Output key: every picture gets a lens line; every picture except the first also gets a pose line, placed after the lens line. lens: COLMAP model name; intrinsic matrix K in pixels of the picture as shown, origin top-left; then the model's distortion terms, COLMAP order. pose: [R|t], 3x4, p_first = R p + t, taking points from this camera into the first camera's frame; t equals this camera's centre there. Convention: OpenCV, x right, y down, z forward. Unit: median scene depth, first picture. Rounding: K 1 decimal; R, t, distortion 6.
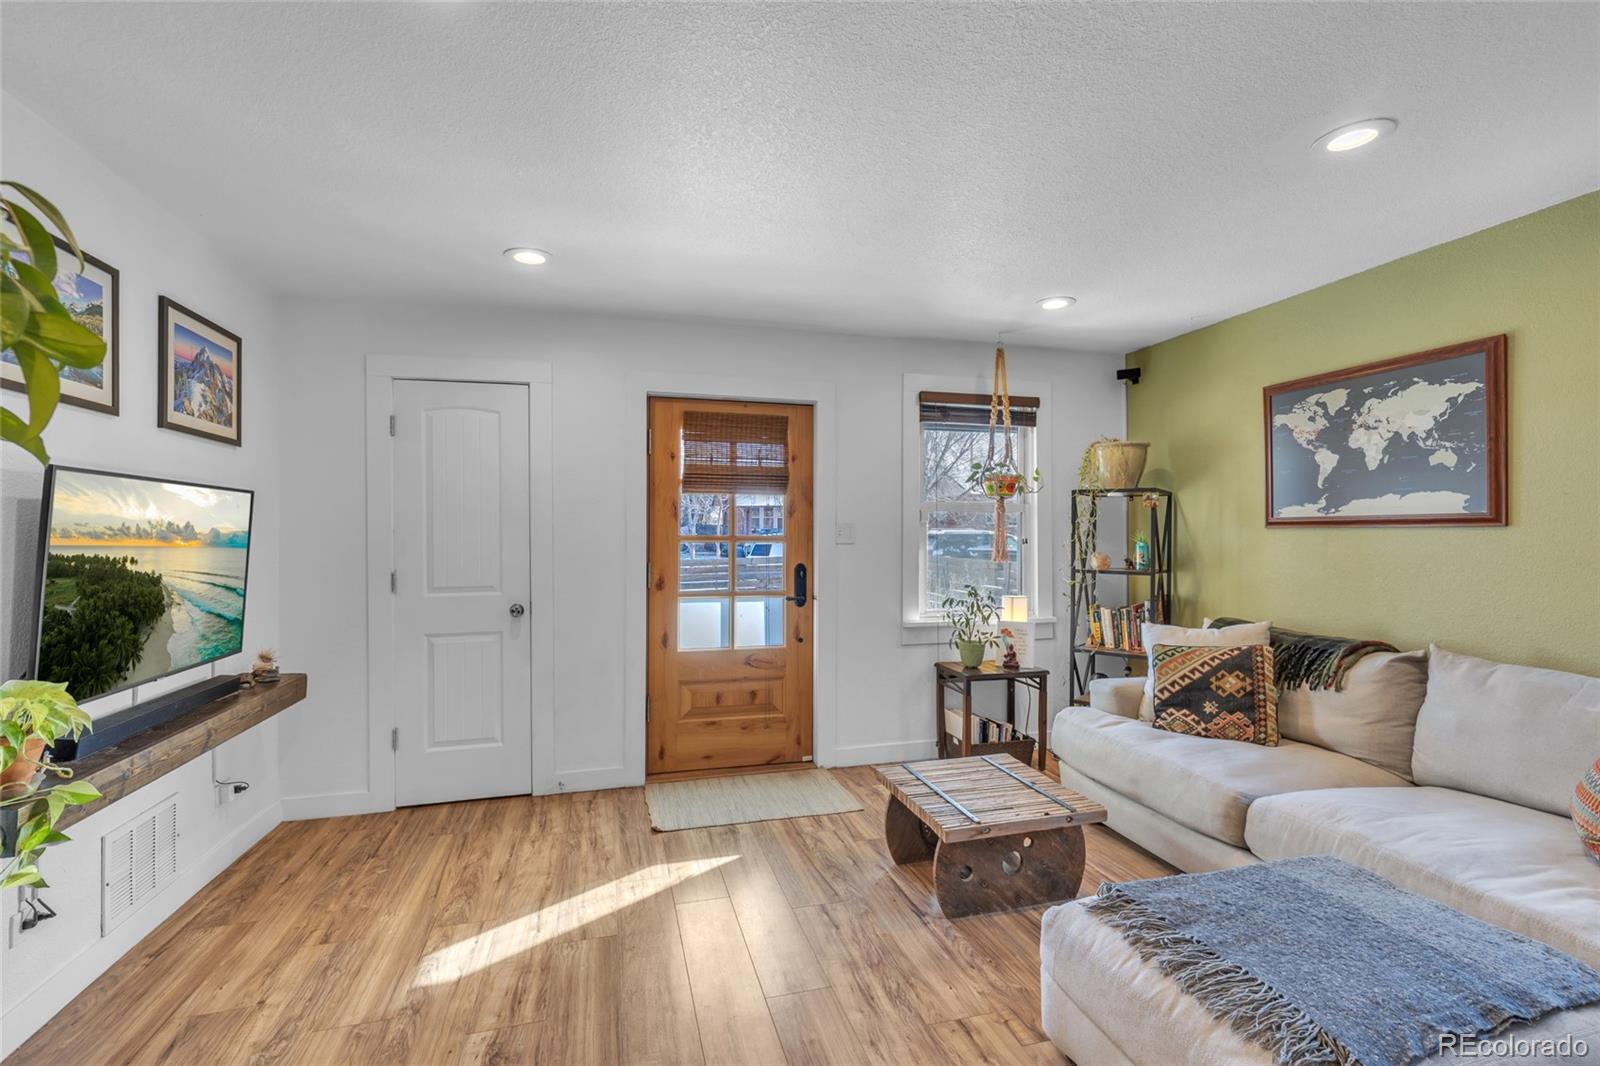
lens RADIAL K [[739.5, 0, 814.6], [0, 739.5, 533.1], [0, 0, 1]] dist [0.006227, -0.001936]
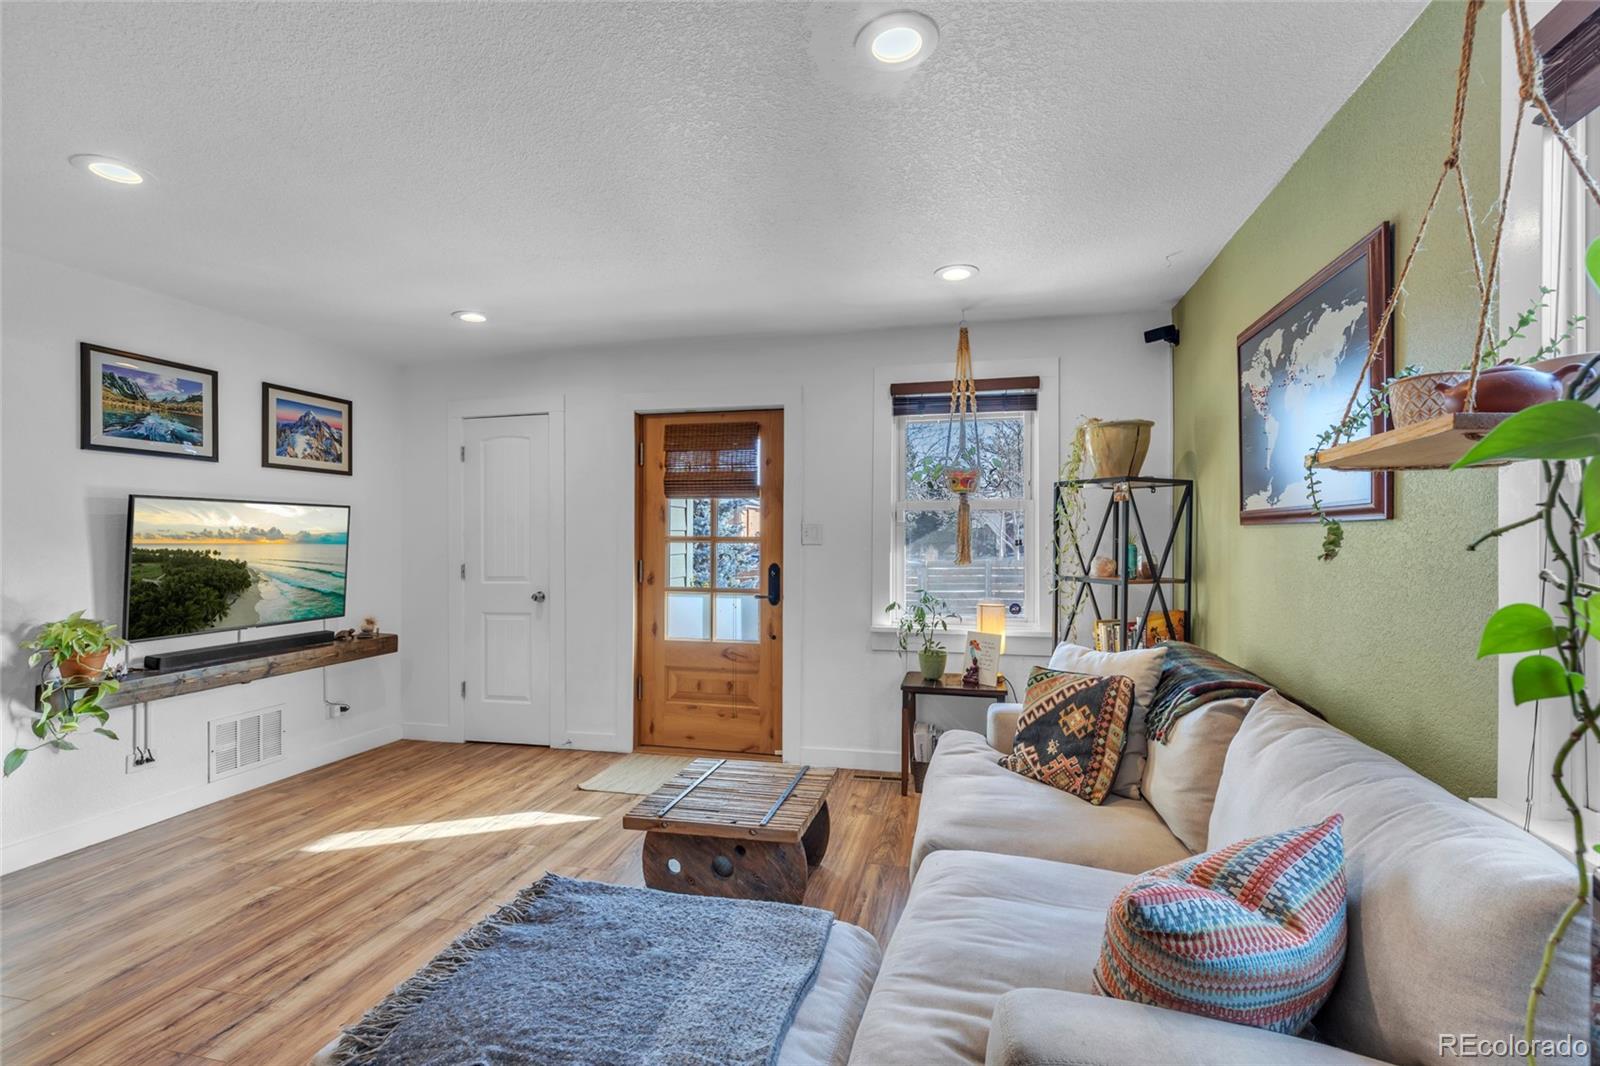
lens RADIAL K [[739.5, 0, 818.5], [0, 739.5, 541.8], [0, 0, 1]] dist [0.006227, -0.001936]
pose [[0.872268, 0.002147, -0.489024, 0.695255], [0.002710, 0.999954, 0.009225, 0.002030], [0.489021, -0.009372, 0.872222, 0.165916]]
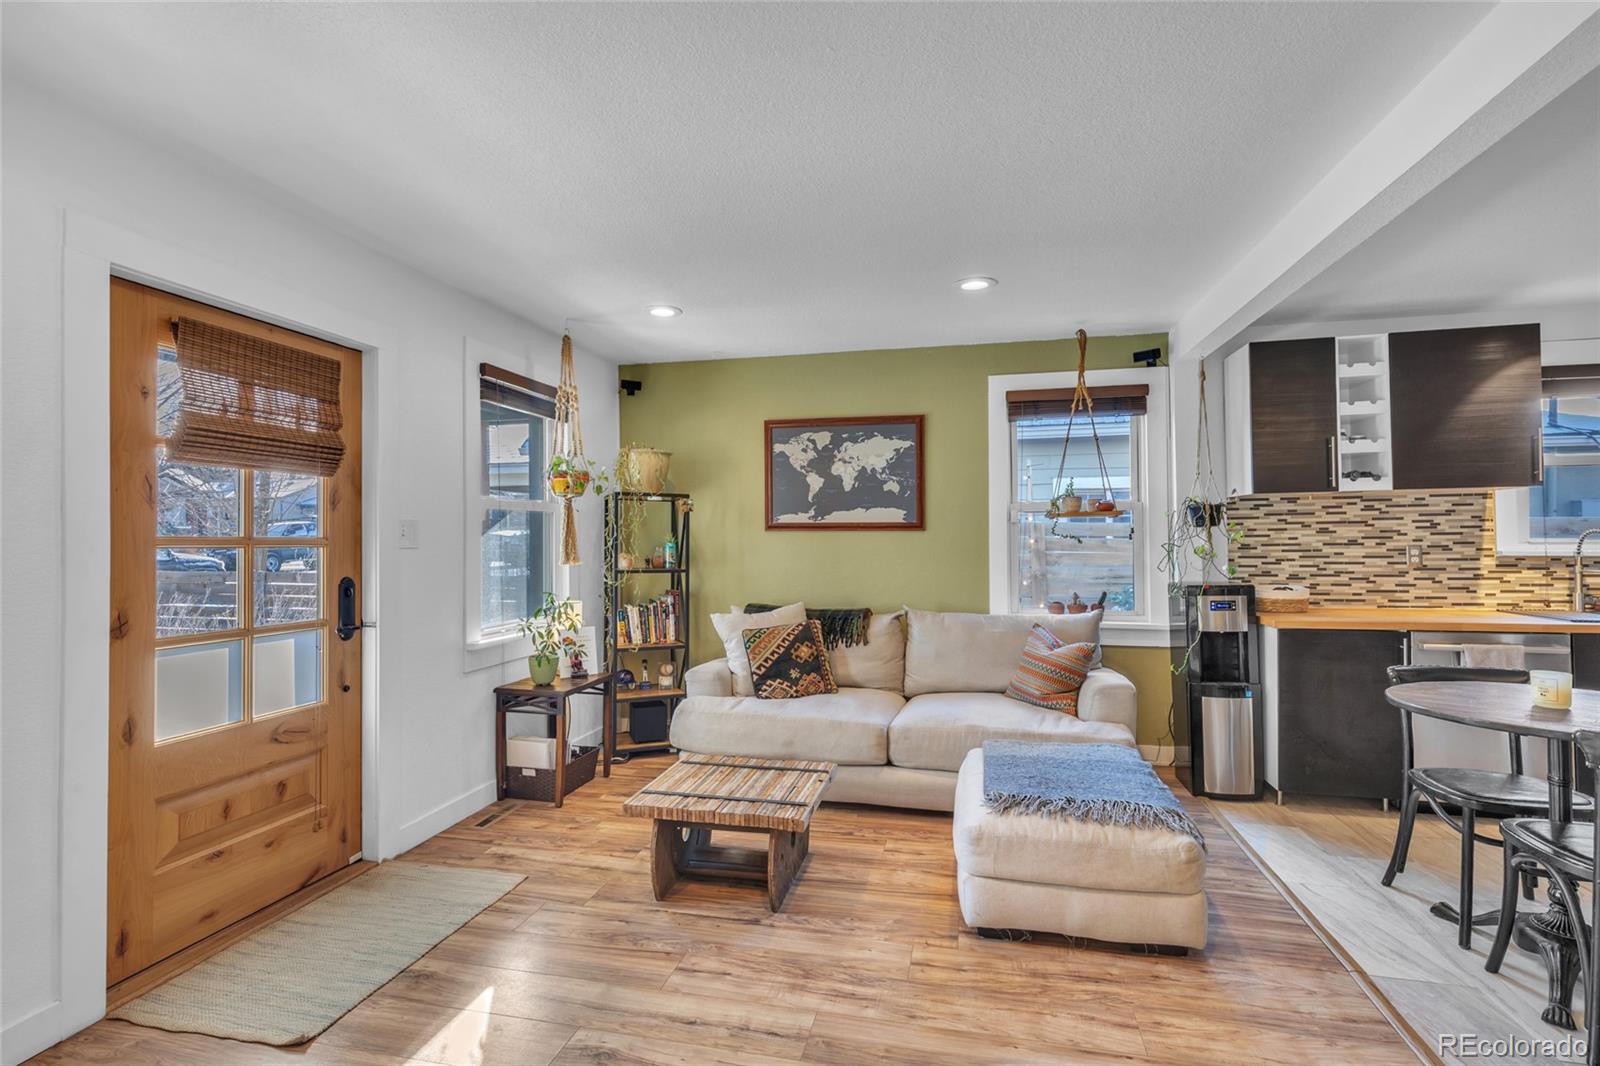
lens RADIAL K [[739.5, 0, 822.6], [0, 739.5, 529.8], [0, 0, 1]] dist [0.006227, -0.001936]
pose [[0.468815, 0.008649, 0.883254, -0.542191], [0.000079, 0.999952, -0.009834, 0.004558], [-0.883296, 0.004680, 0.468792, 0.364474]]
